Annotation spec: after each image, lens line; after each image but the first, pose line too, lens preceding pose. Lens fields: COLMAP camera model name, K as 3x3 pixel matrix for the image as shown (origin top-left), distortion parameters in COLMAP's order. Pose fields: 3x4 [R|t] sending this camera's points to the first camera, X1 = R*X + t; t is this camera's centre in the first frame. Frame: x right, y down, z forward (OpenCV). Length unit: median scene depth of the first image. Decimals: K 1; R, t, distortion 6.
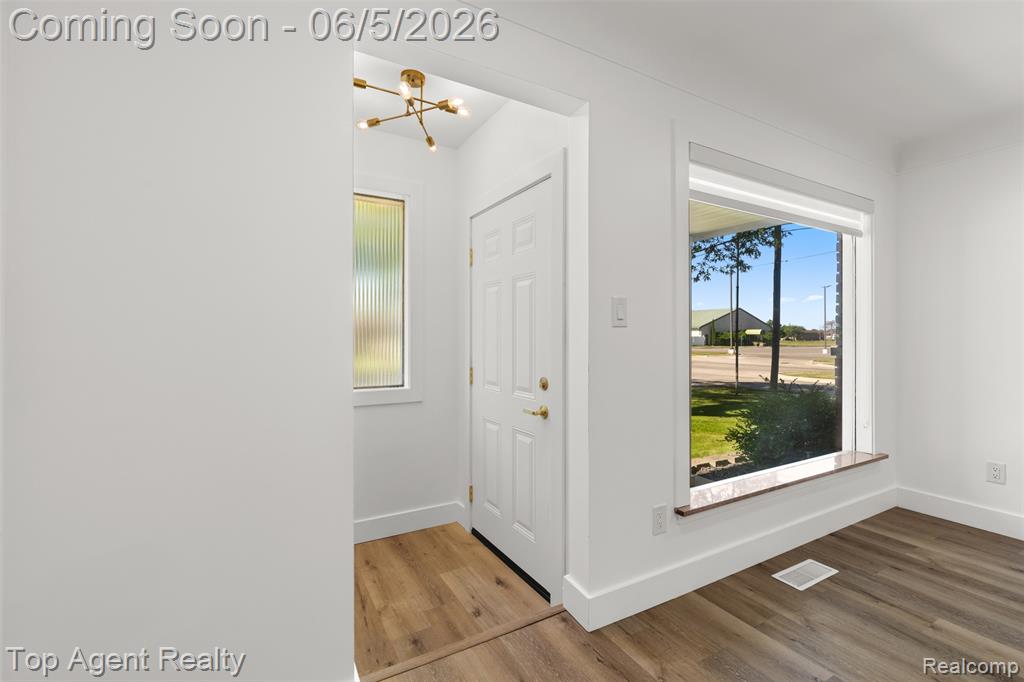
lens RADIAL K [[446.7, 0, 514.1], [0, 446.7, 340.4], [0, 0, 1]] dist [-0.002787, 0.000081]
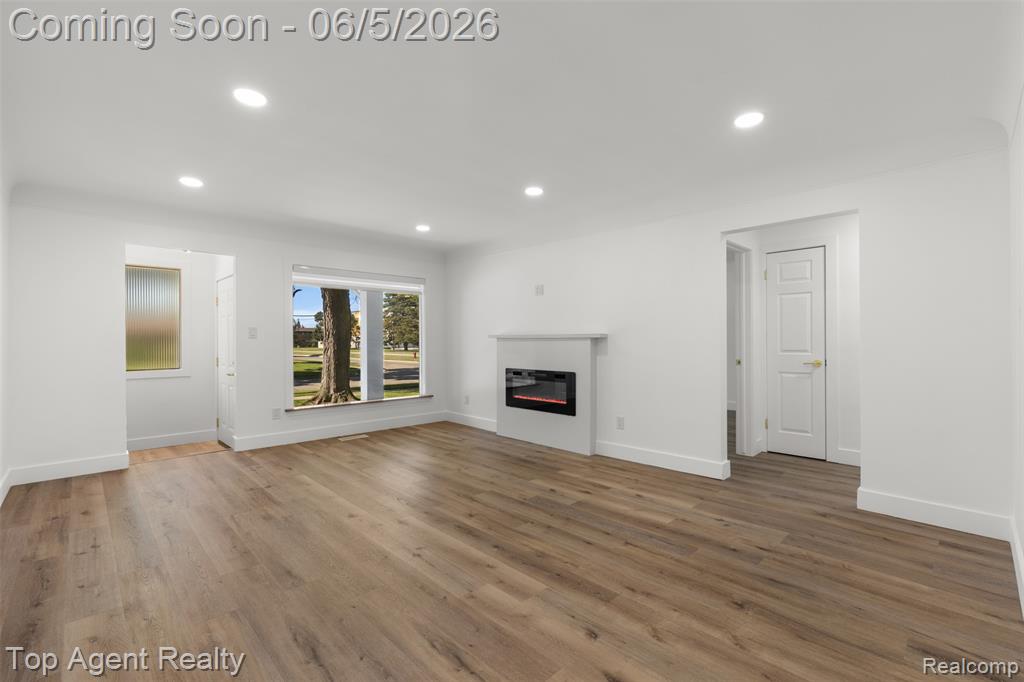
lens RADIAL K [[451.6, 0, 515.1], [0, 451.6, 339.8], [0, 0, 1]] dist [-0.002157, -0.000145]
pose [[0.967523, -0.002182, 0.252775, 0.899612], [0.003958, 0.999971, -0.006518, 0.000509], [-0.252753, 0.007306, 0.967503, -1.675428]]
